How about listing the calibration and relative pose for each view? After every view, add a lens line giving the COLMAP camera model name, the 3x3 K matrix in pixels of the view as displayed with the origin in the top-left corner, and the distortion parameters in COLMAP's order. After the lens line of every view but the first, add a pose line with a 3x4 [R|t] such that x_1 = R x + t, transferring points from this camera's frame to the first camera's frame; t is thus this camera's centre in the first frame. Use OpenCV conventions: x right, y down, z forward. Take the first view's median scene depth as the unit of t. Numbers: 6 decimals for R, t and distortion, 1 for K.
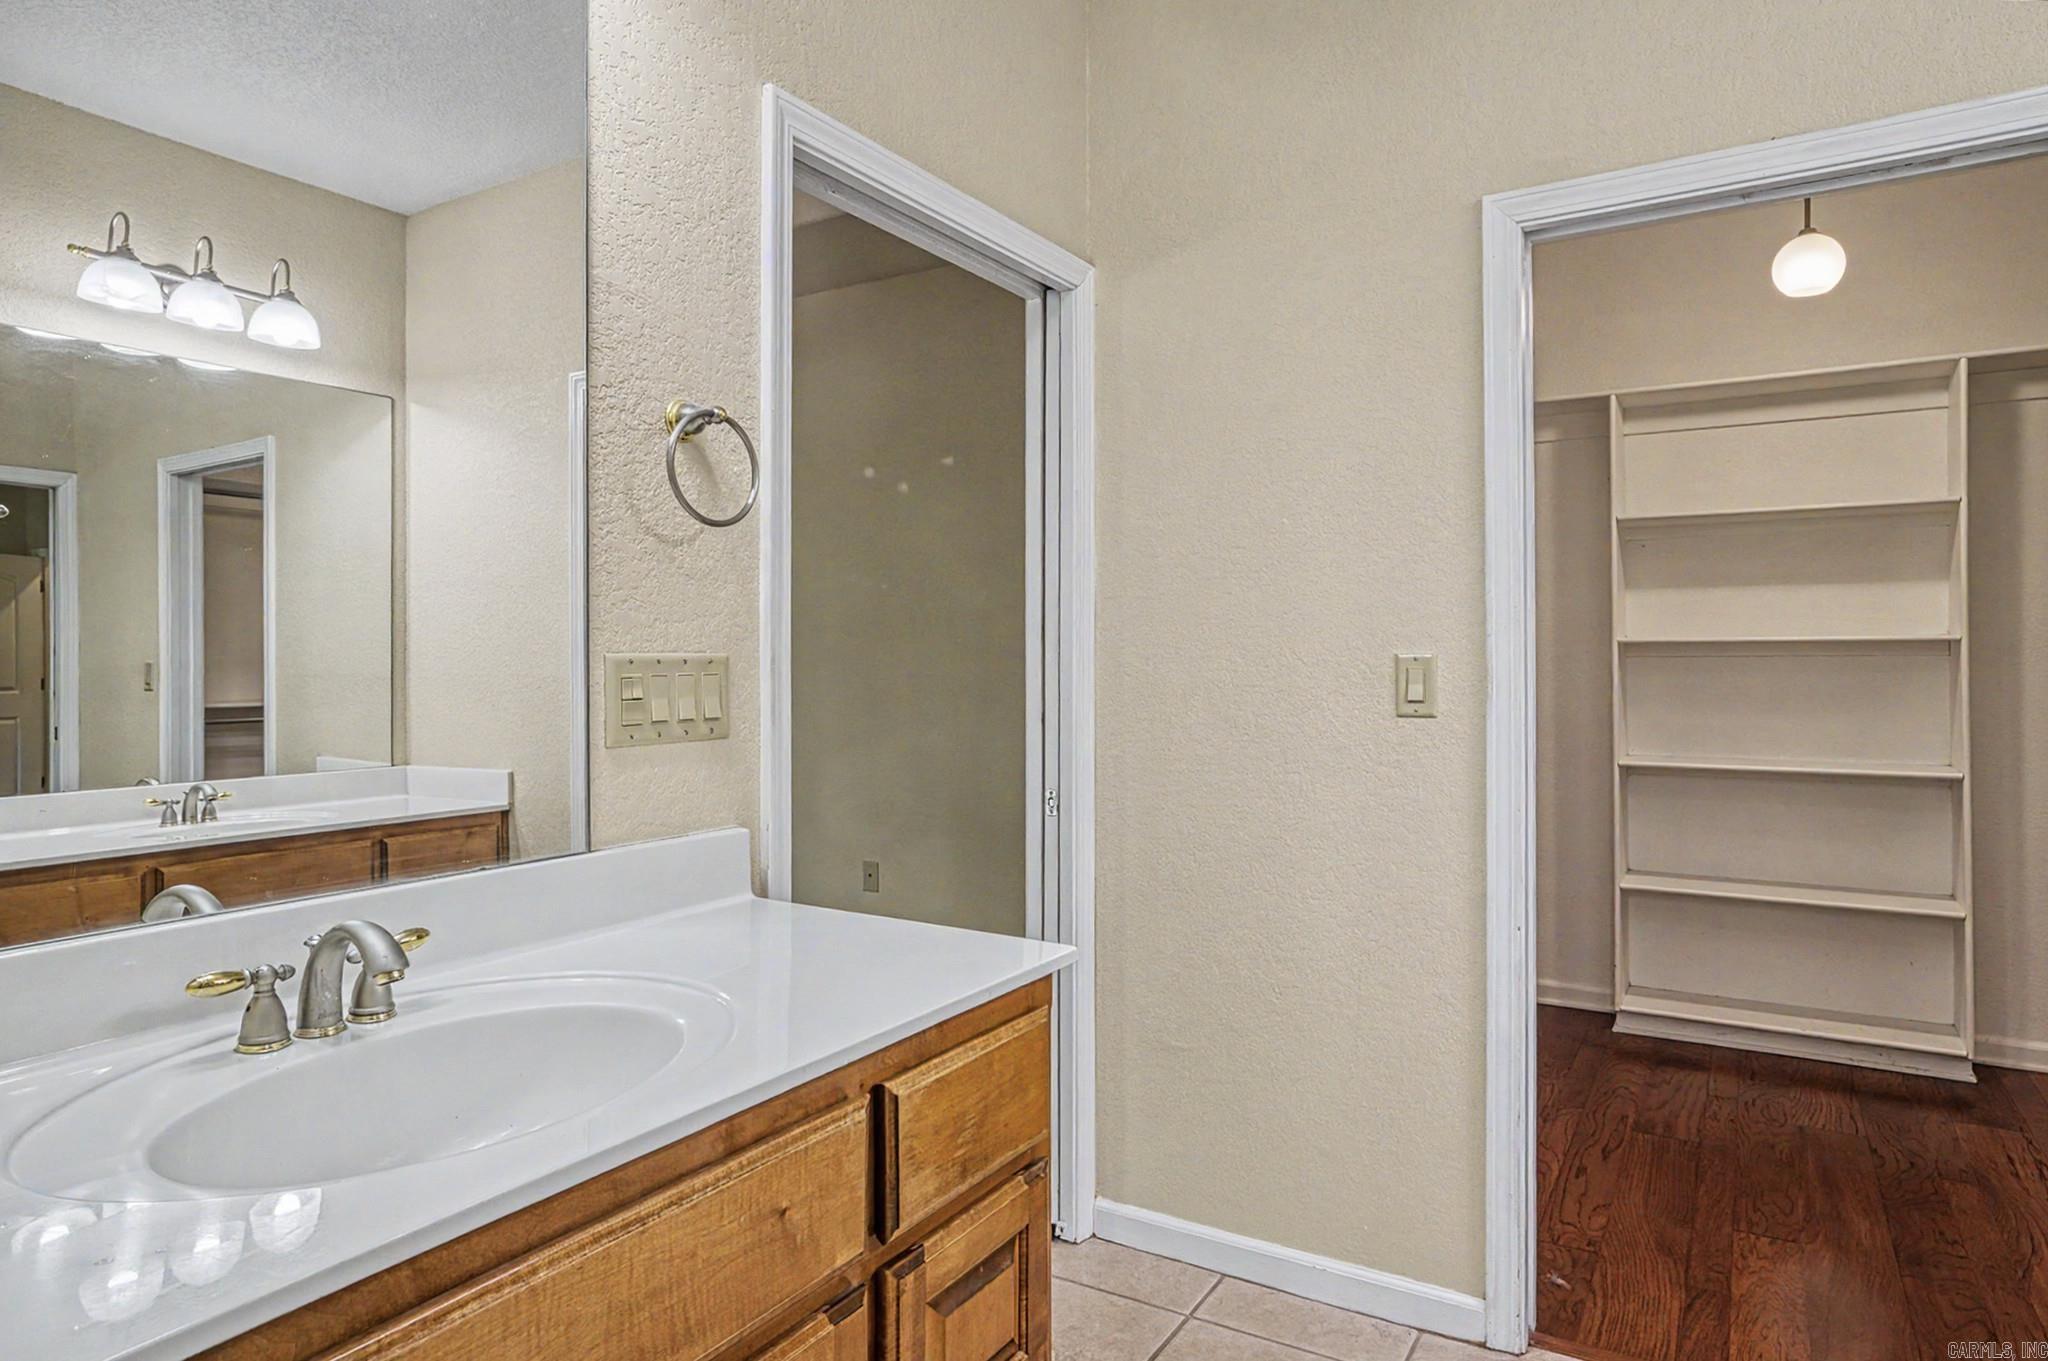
lens RADIAL K [[1215.3, 0, 1020.3], [0, 1215.3, 662.6], [0, 0, 1]] dist [-0.036849, 0.023868]
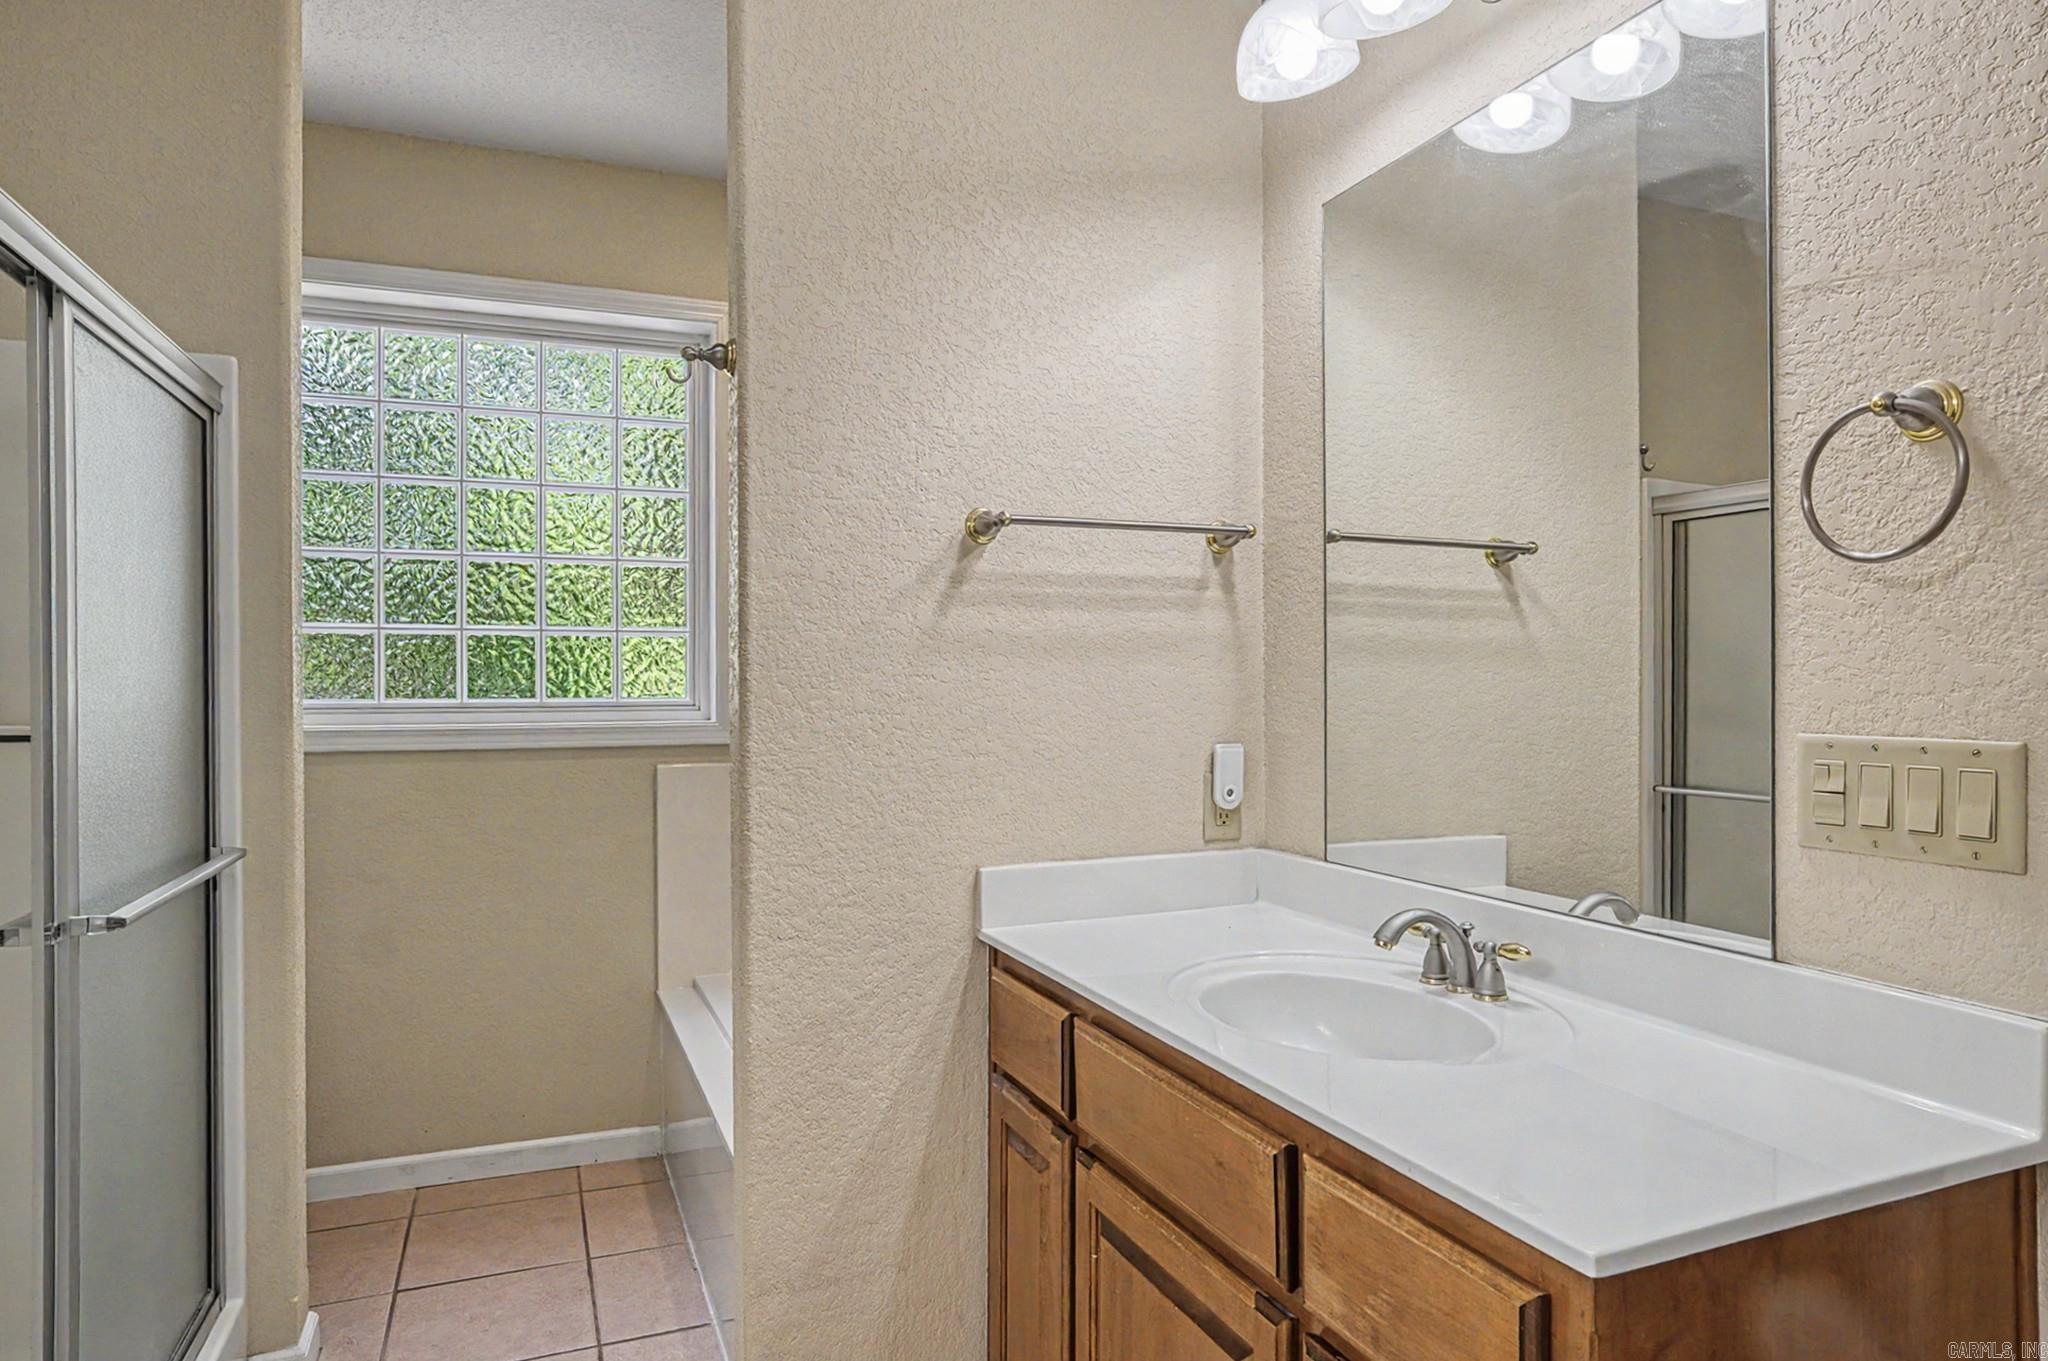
lens RADIAL K [[1215.3, 0, 1024.7], [0, 1215.3, 684.5], [0, 0, 1]] dist [-0.036849, 0.023868]
pose [[-0.588869, 0.007020, -0.808198, 0.713457], [0.001399, 0.999970, 0.007667, -0.053258], [0.808228, 0.003384, -0.588861, 1.162771]]
